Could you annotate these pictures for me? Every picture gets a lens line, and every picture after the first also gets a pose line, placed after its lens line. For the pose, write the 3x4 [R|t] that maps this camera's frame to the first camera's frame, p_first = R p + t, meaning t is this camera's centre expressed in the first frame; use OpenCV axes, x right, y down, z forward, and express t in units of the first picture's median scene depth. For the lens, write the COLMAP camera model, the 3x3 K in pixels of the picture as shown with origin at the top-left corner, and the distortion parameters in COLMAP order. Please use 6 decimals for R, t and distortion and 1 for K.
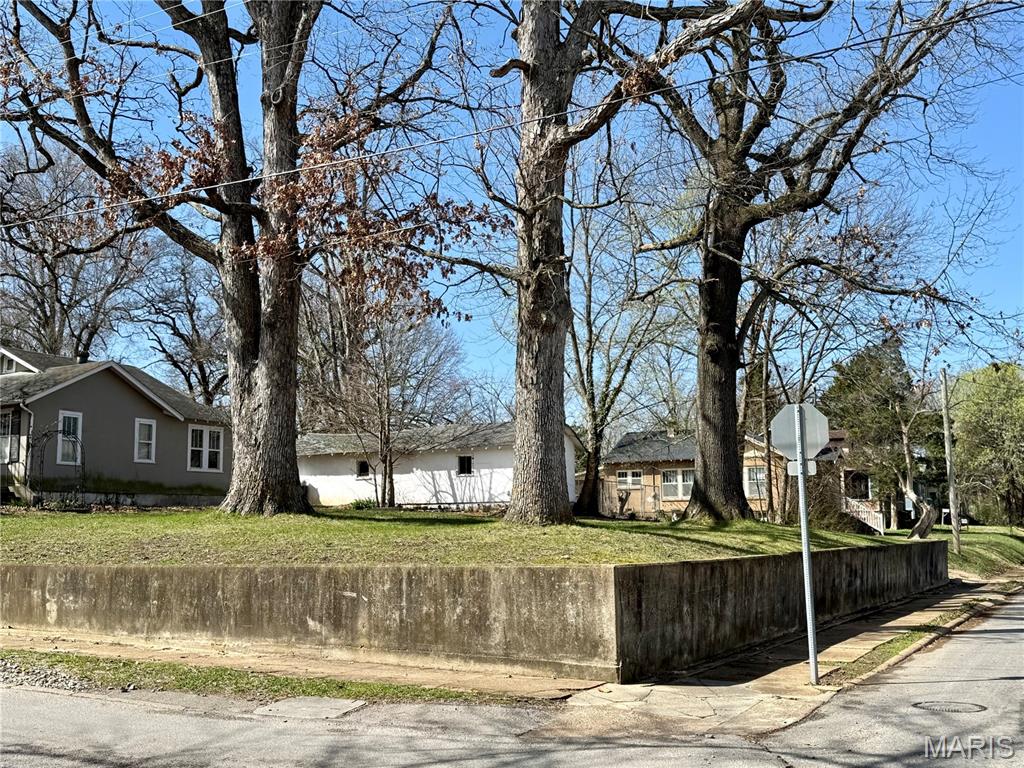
lens RADIAL K [[1058.5, 0, 512.0], [0, 1058.5, 384.0], [0, 0, 1]] dist [0.185641, -0.387399]
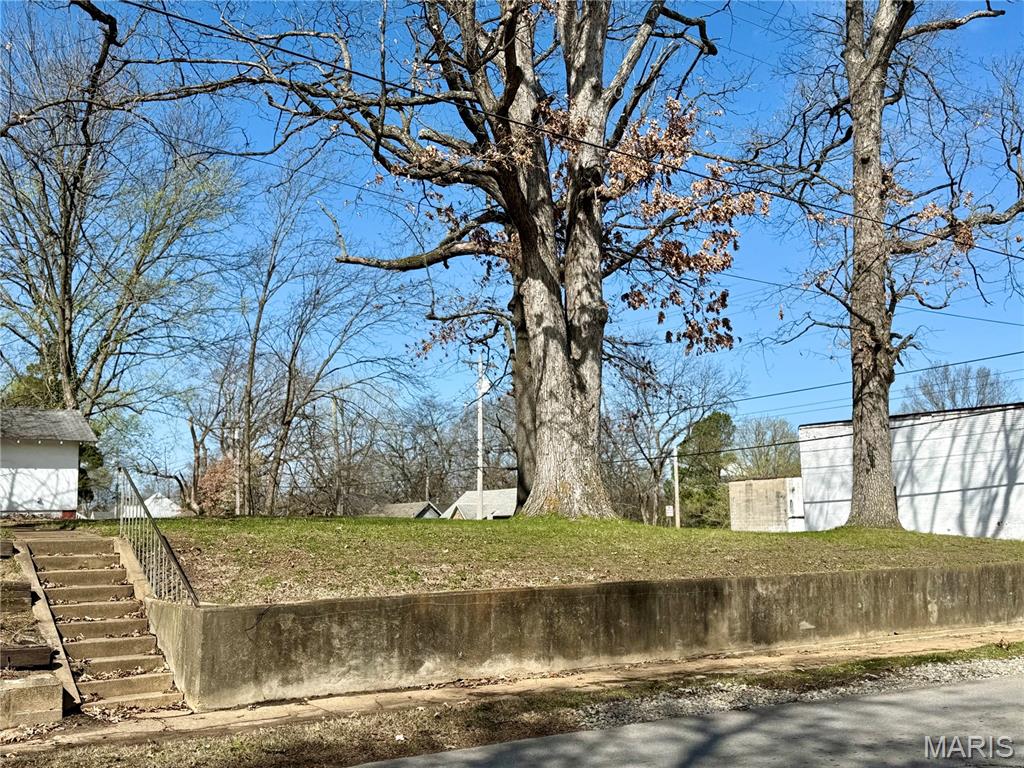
lens RADIAL K [[1058.5, 0, 512.0], [0, 1058.5, 384.0], [0, 0, 1]] dist [0.185641, -0.387399]
pose [[0.443696, 0.114734, 0.888803, -1.073209], [-0.104875, 0.991604, -0.075650, 0.077533], [-0.890020, -0.059647, 0.452003, 0.619434]]
